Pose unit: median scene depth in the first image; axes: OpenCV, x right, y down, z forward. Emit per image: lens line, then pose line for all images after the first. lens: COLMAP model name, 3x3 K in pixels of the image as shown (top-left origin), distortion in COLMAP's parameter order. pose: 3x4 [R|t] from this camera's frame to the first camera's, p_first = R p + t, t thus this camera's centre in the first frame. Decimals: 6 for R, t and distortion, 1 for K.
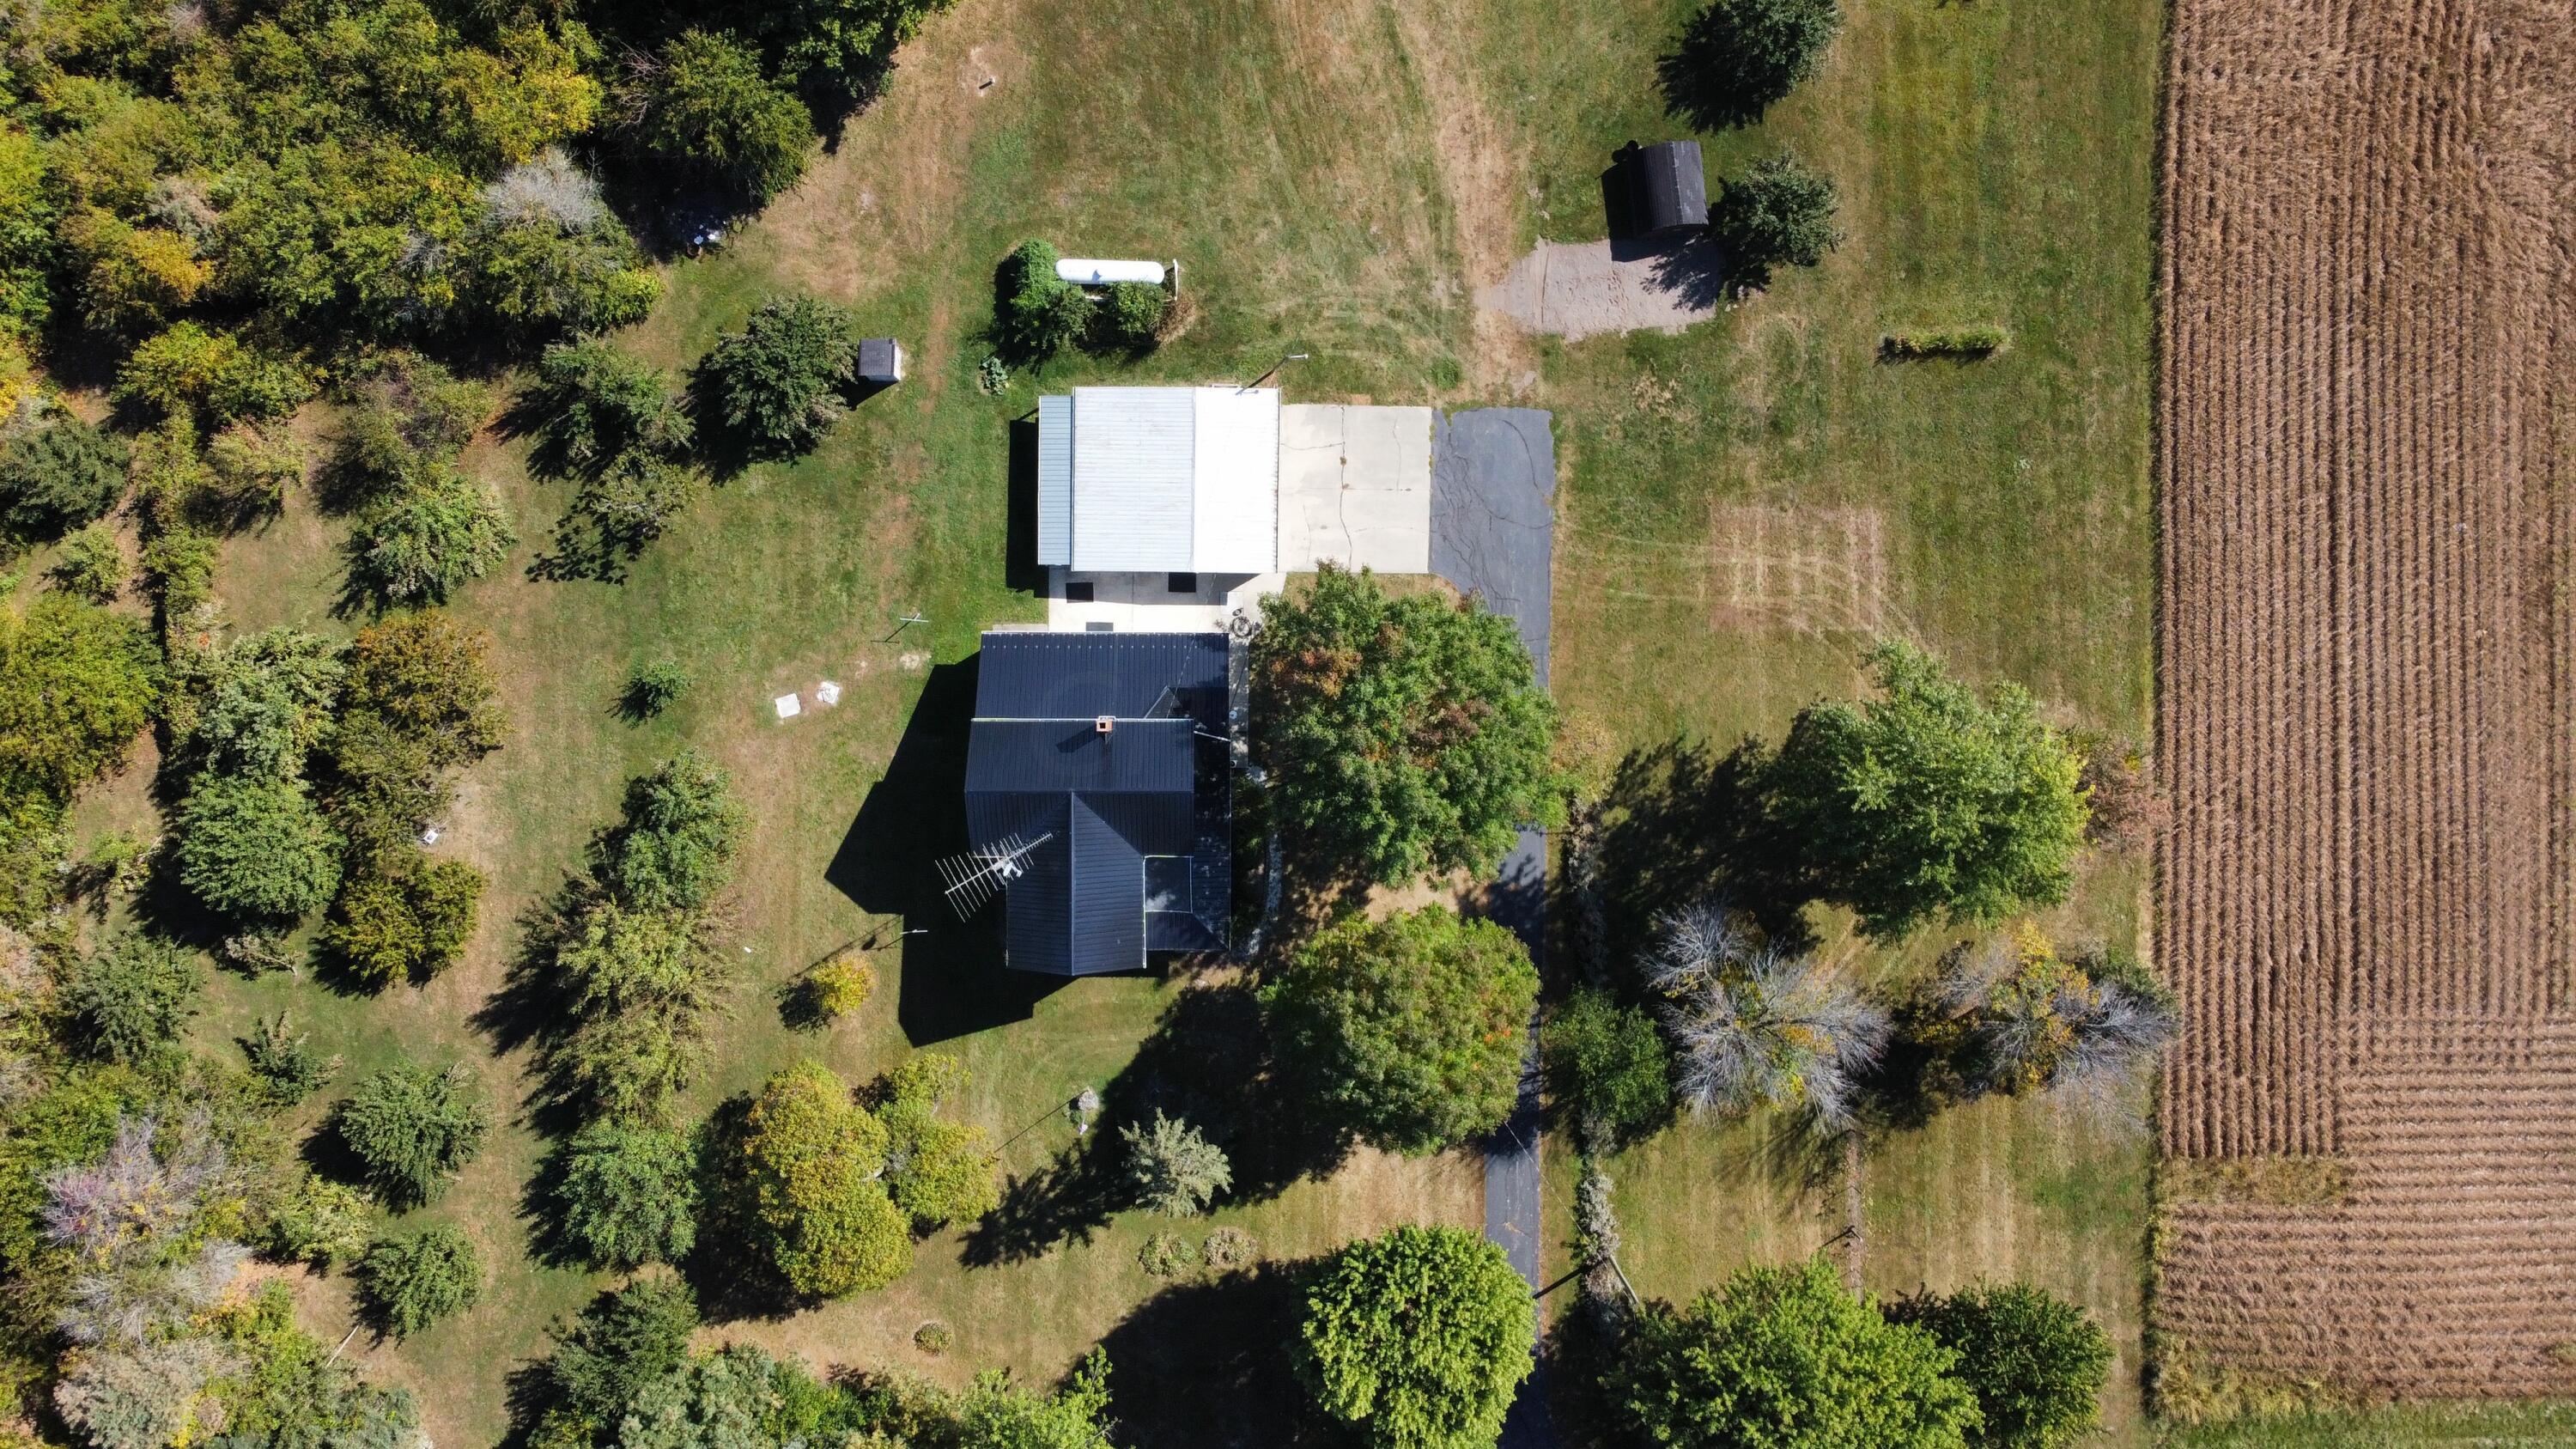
lens RADIAL K [[1908.1, 0, 1294.6], [0, 1908.1, 731.3], [0, 0, 1]] dist [0.001234, 0.002075]
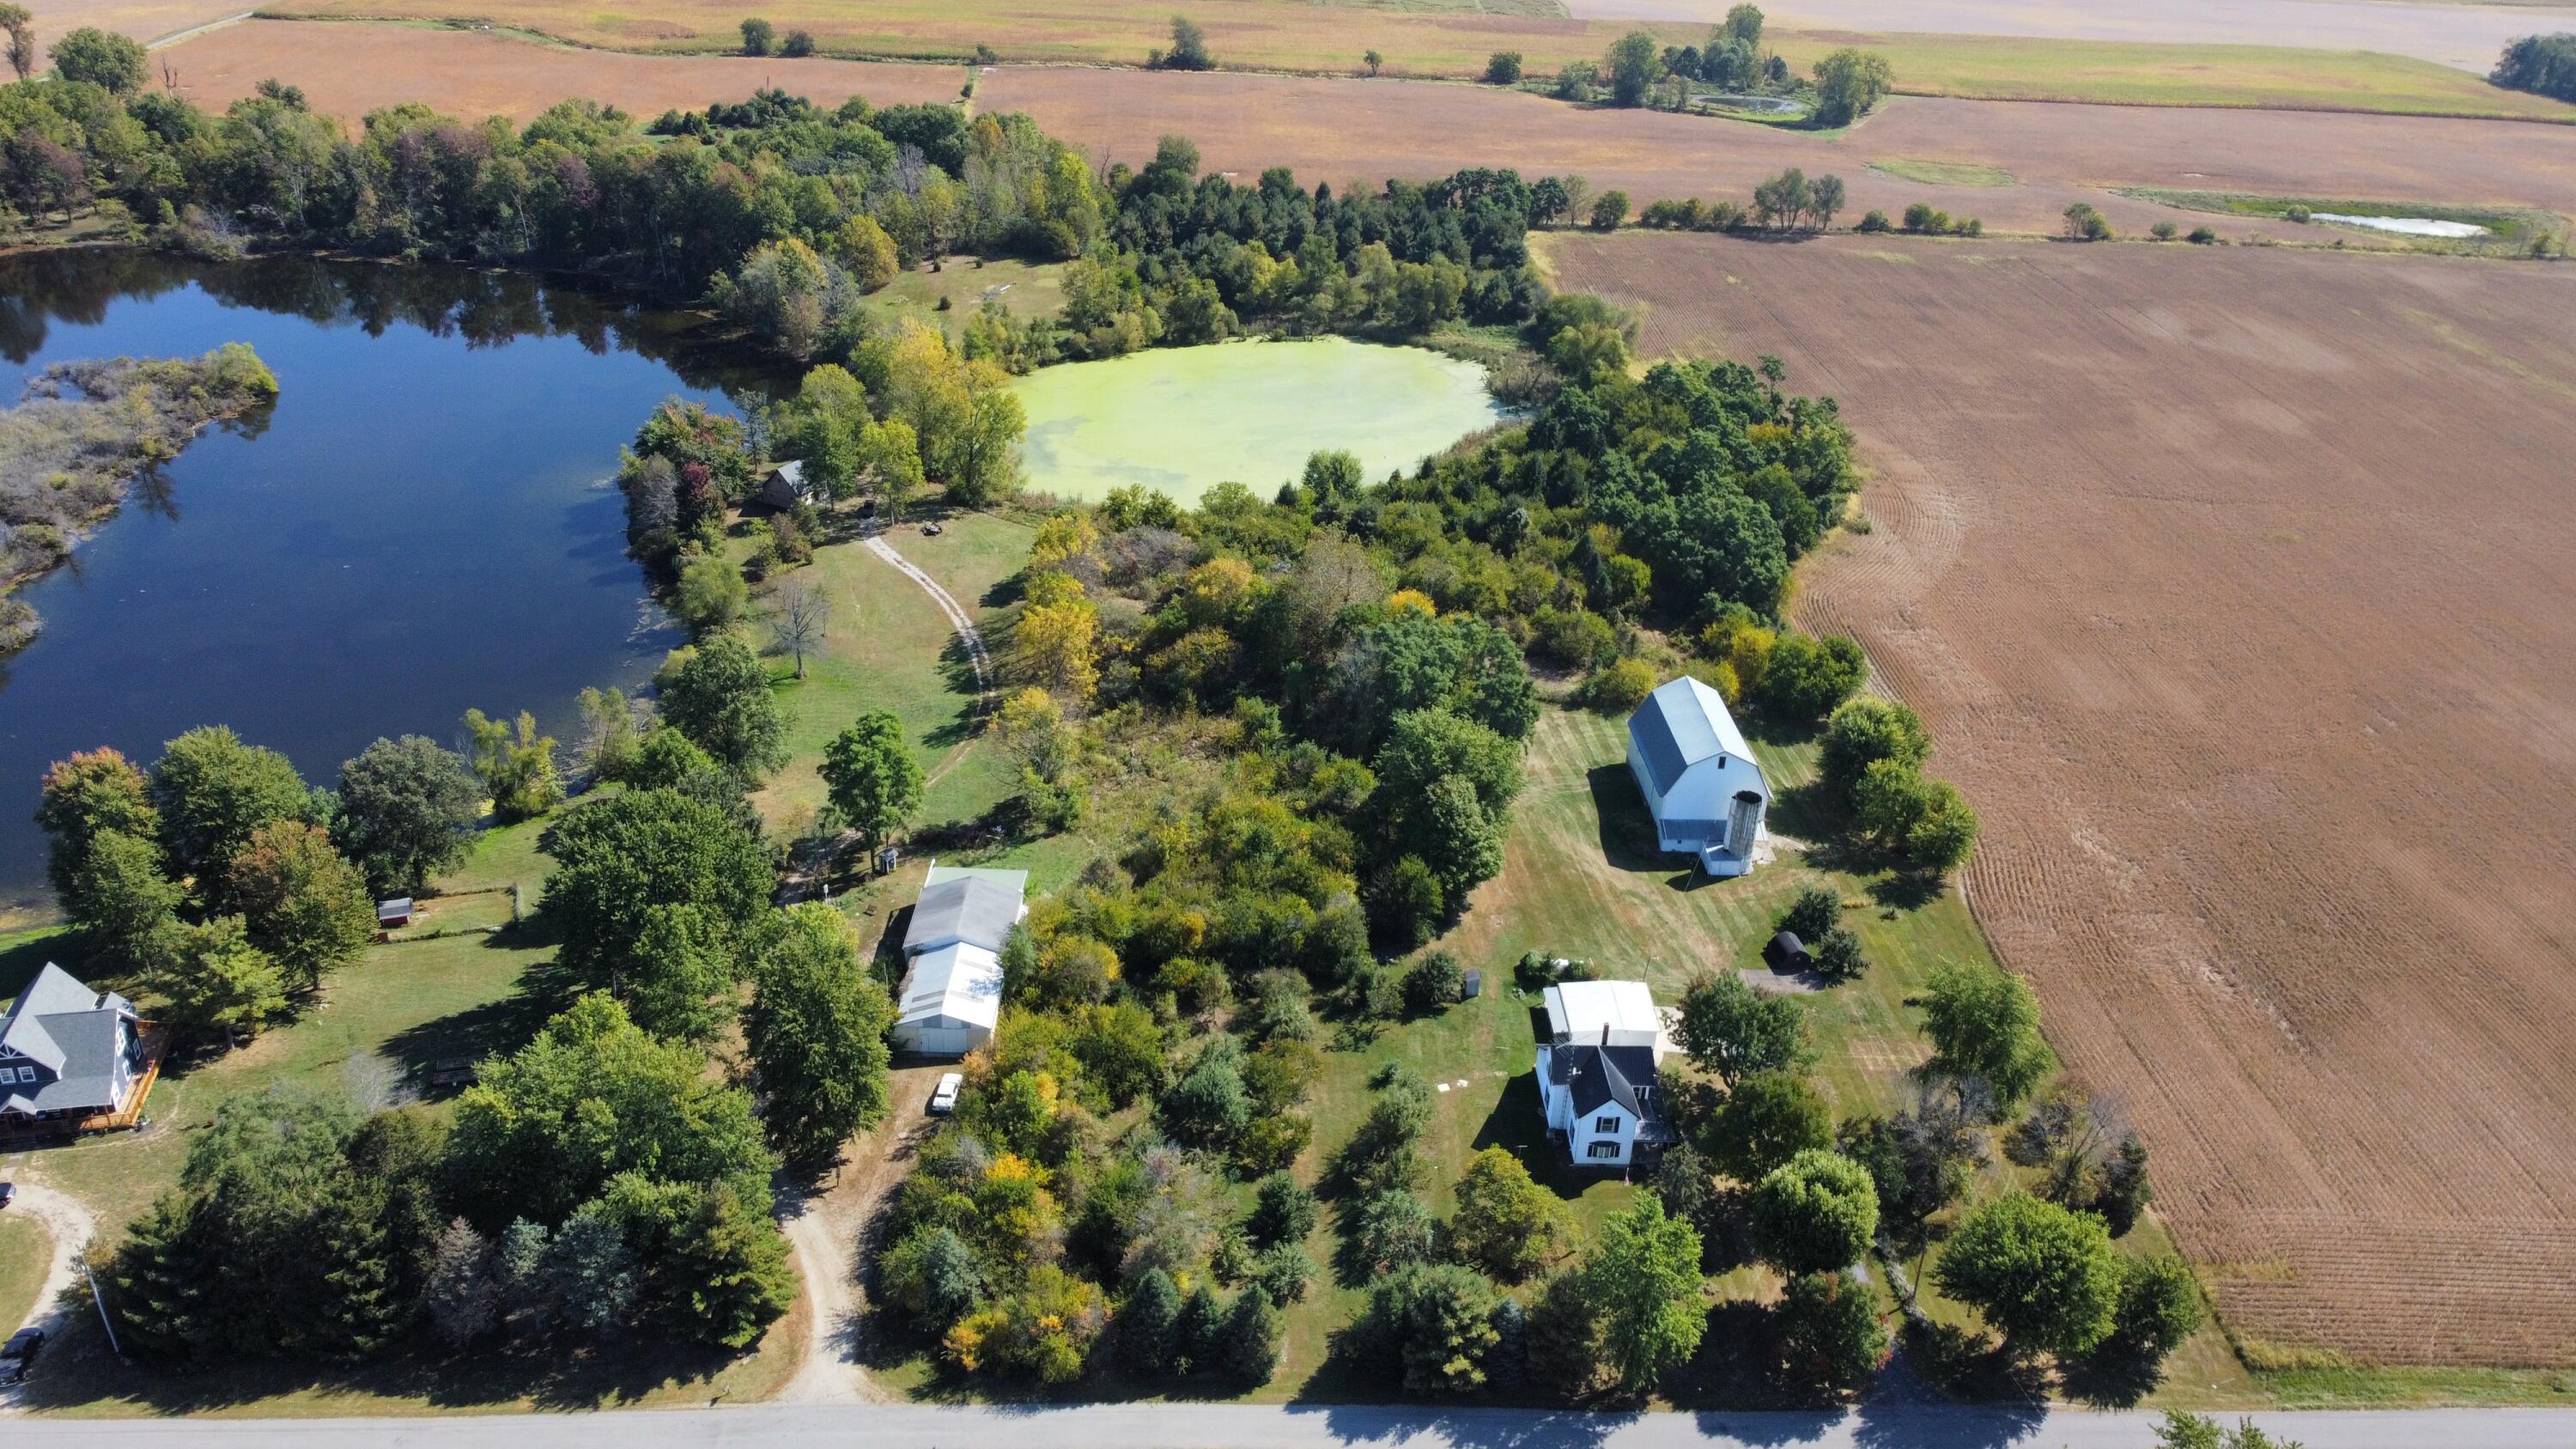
lens RADIAL K [[1953.2, 0, 1288.0], [0, 1953.2, 724.5], [0, 0, 1]] dist [0.004675, -0.003516]
pose [[0.999217, -0.011193, 0.037941, -0.507509], [0.038859, 0.457203, -0.888513, 1.692252], [-0.007401, 0.889292, 0.457280, -0.344230]]
